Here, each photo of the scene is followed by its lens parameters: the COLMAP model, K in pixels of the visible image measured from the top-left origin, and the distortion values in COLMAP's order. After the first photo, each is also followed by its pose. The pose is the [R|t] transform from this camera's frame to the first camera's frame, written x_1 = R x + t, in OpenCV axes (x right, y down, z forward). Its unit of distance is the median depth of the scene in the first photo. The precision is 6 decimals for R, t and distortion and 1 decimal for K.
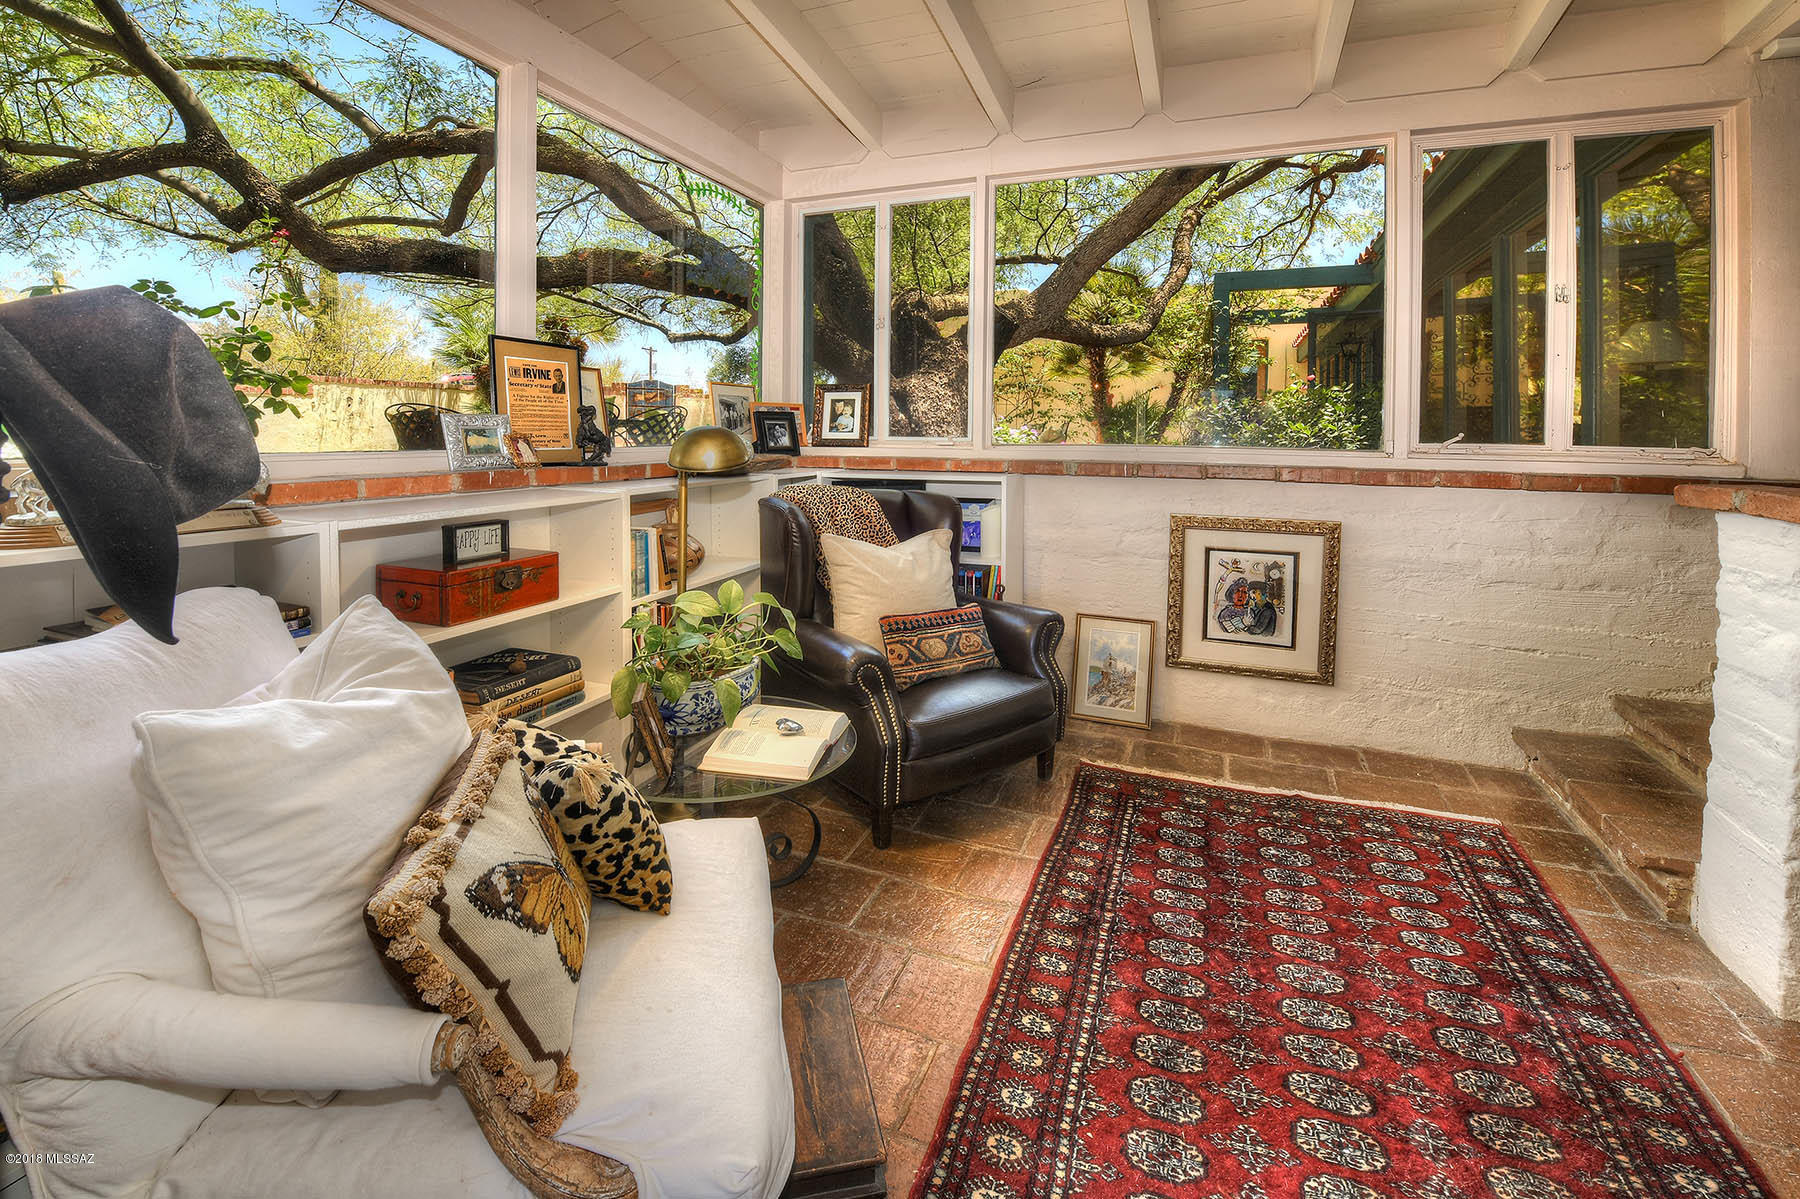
lens RADIAL K [[846.6, 0, 900.0], [0, 846.6, 599.5], [0, 0, 1]] dist [-0.001387, -0.000059]
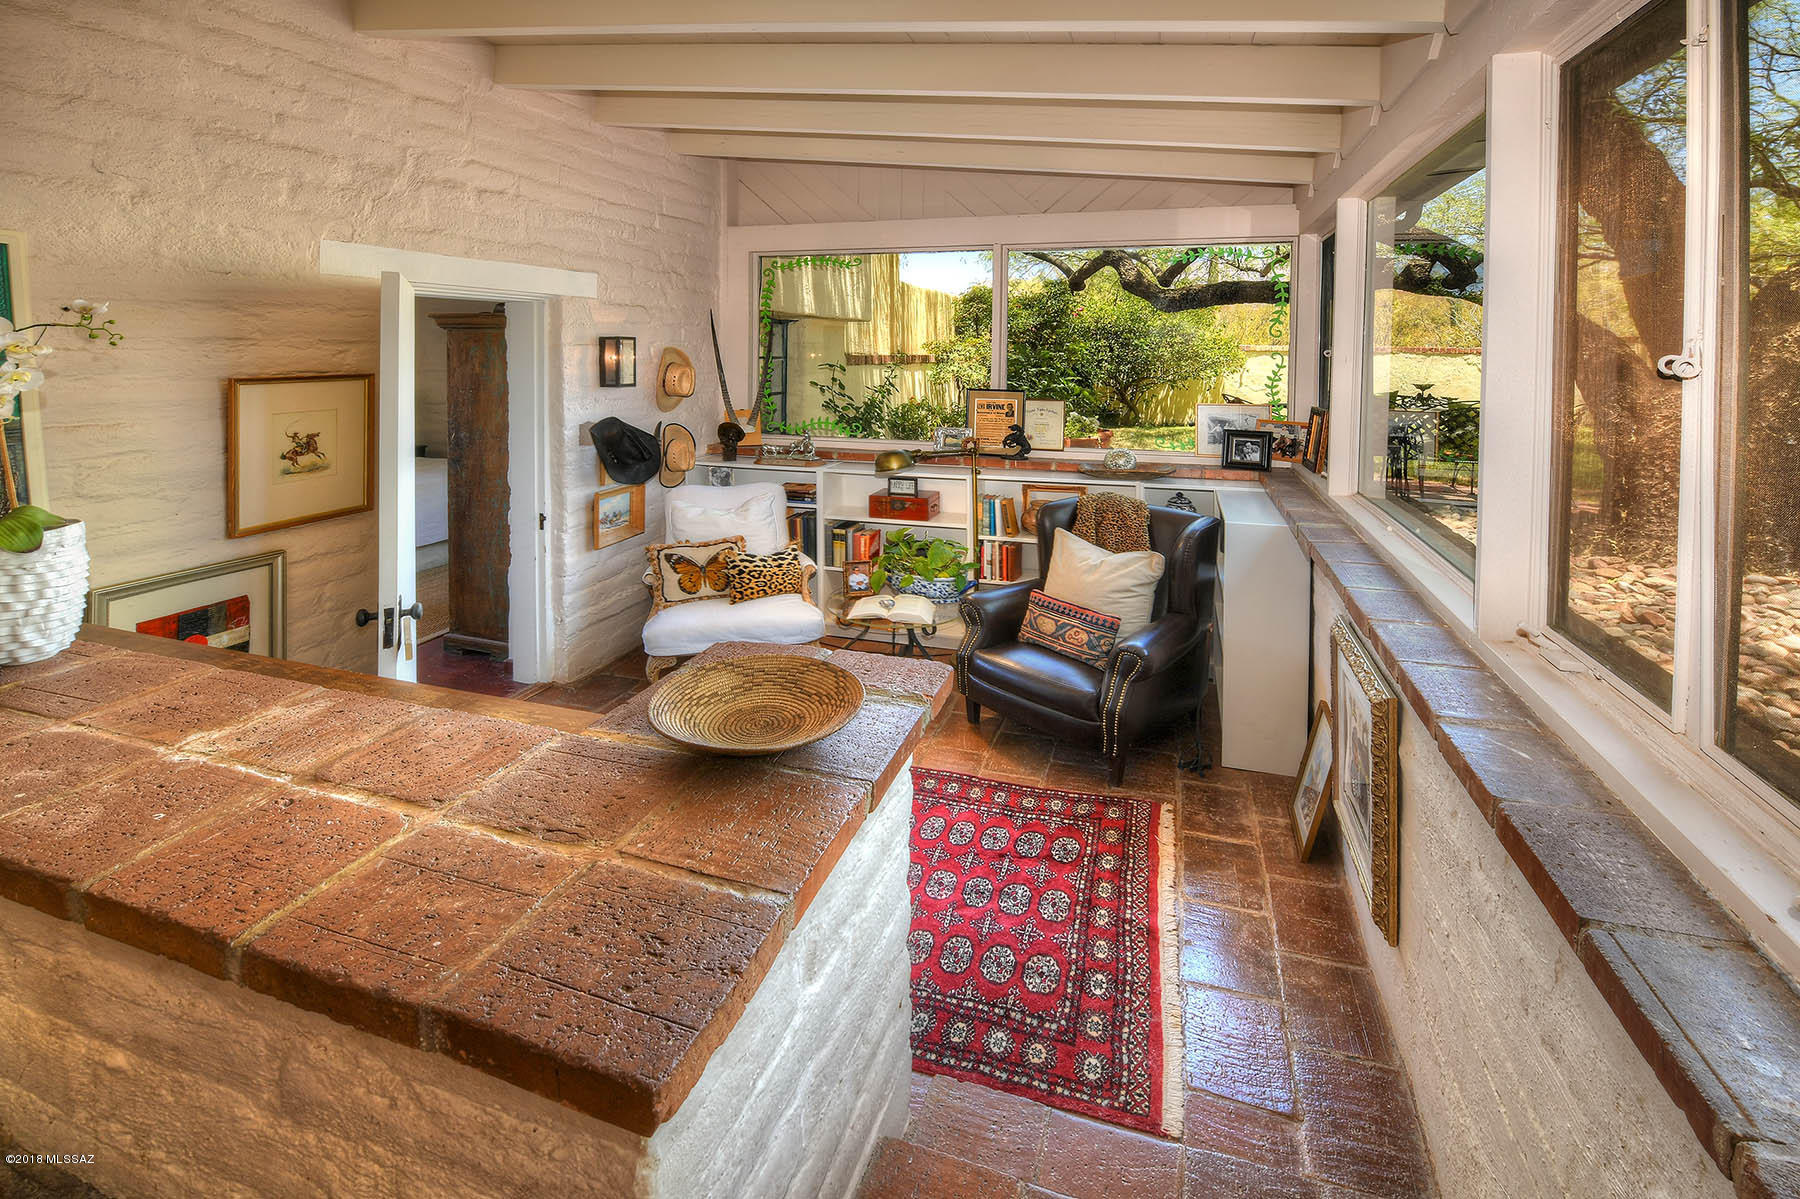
lens RADIAL K [[846.6, 0, 900.0], [0, 846.6, 599.5], [0, 0, 1]] dist [-0.001387, -0.000059]
pose [[-0.021703, 0.270103, -0.962587, 1.423612], [-0.195780, 0.943024, 0.269027, -0.313425], [0.980408, 0.194294, 0.032414, 0.783433]]
